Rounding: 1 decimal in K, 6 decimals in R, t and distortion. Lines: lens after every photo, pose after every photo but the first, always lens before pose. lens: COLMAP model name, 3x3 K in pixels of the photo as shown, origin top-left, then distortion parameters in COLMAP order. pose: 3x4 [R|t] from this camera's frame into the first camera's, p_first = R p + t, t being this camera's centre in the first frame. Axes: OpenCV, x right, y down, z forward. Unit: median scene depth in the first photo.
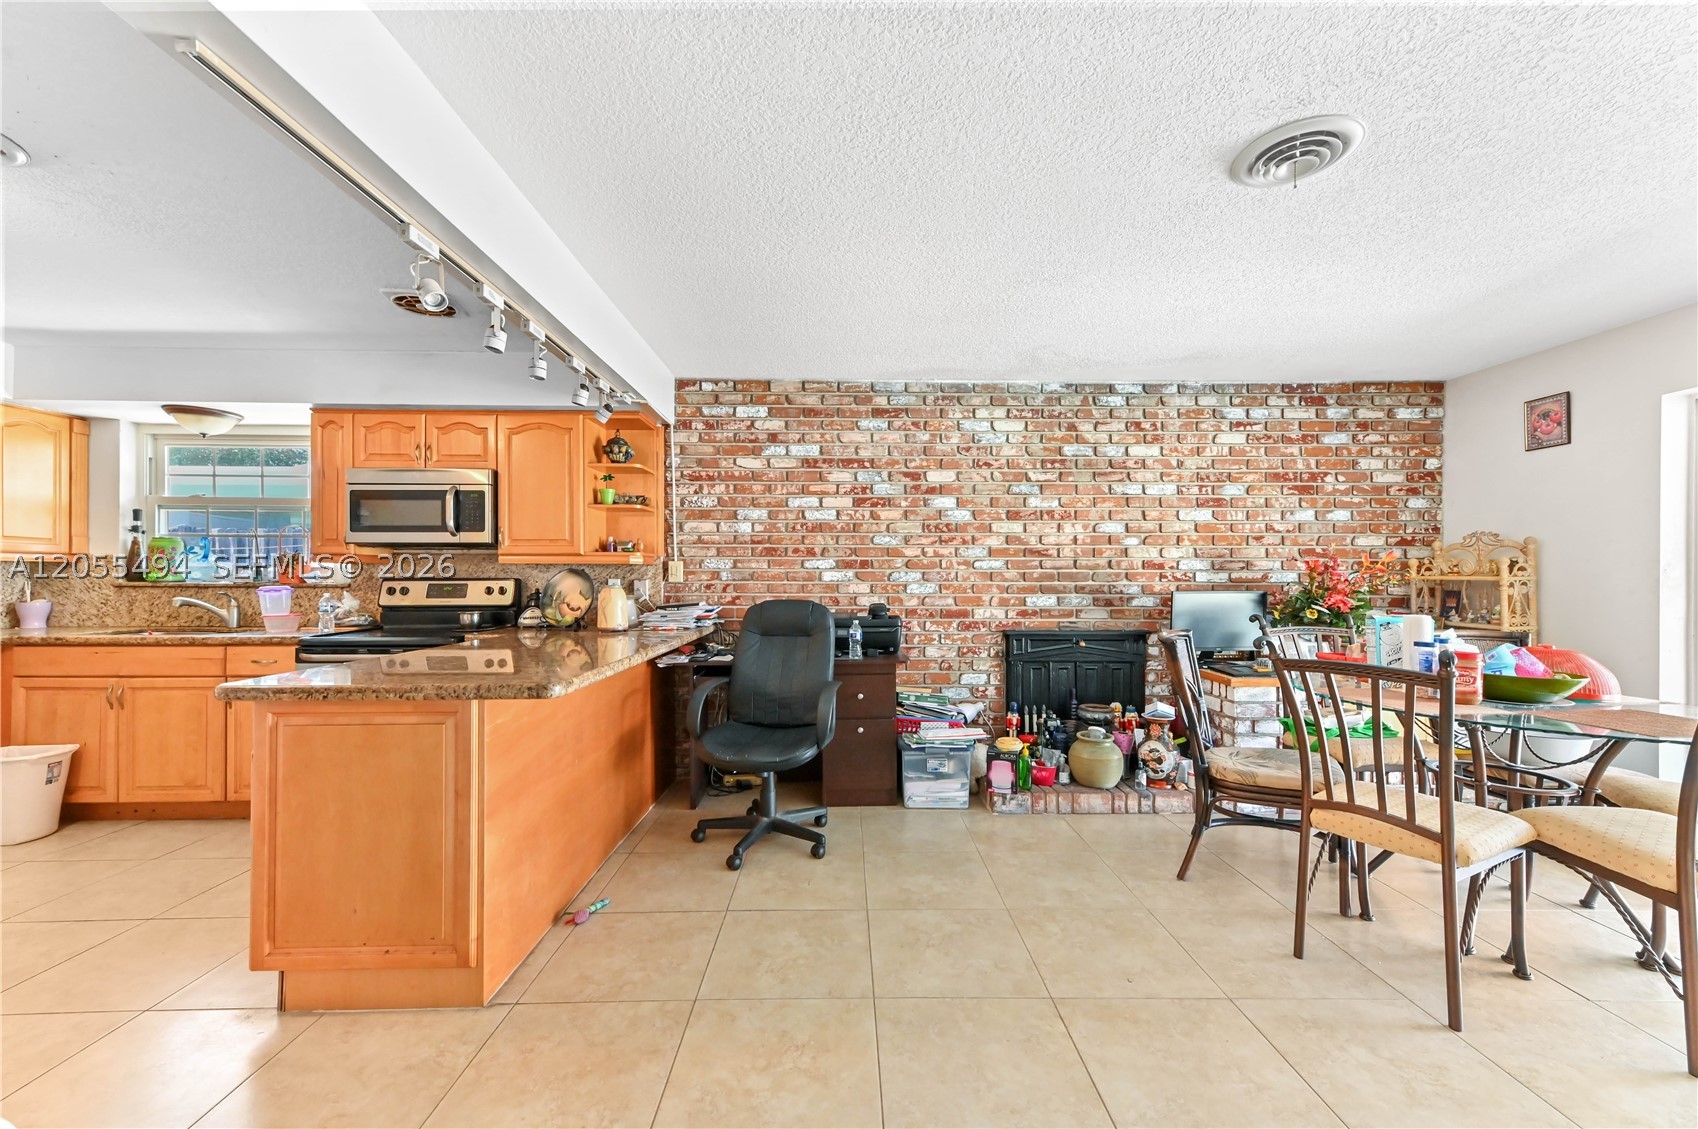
lens RADIAL K [[674.7, 0, 846.1], [0, 674.7, 575.8], [0, 0, 1]] dist [0.017443, 0.000148]
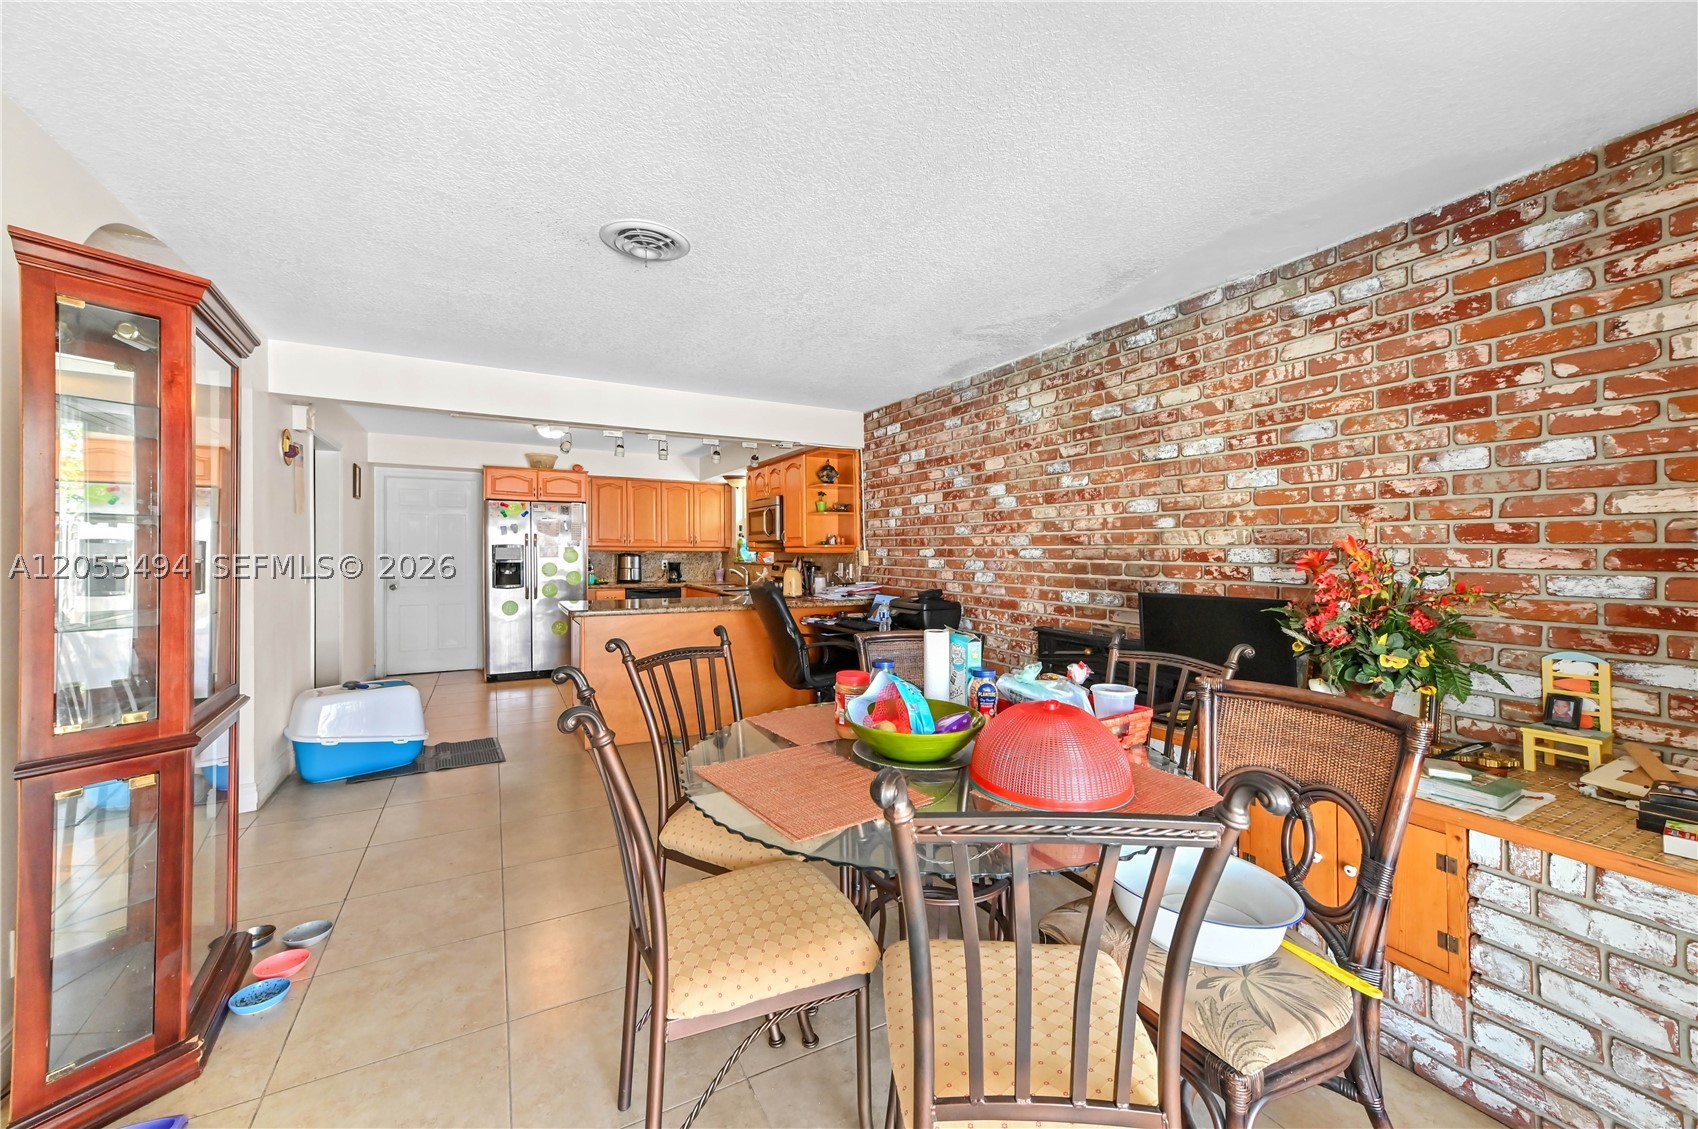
lens RADIAL K [[674.7, 0, 843.8], [0, 674.7, 550.2], [0, 0, 1]] dist [0.017443, 0.000148]
pose [[0.459237, -0.001182, -0.888313, 0.914543], [0.003501, 0.999994, 0.000480, -0.022562], [0.888307, -0.003330, 0.459238, 0.352138]]
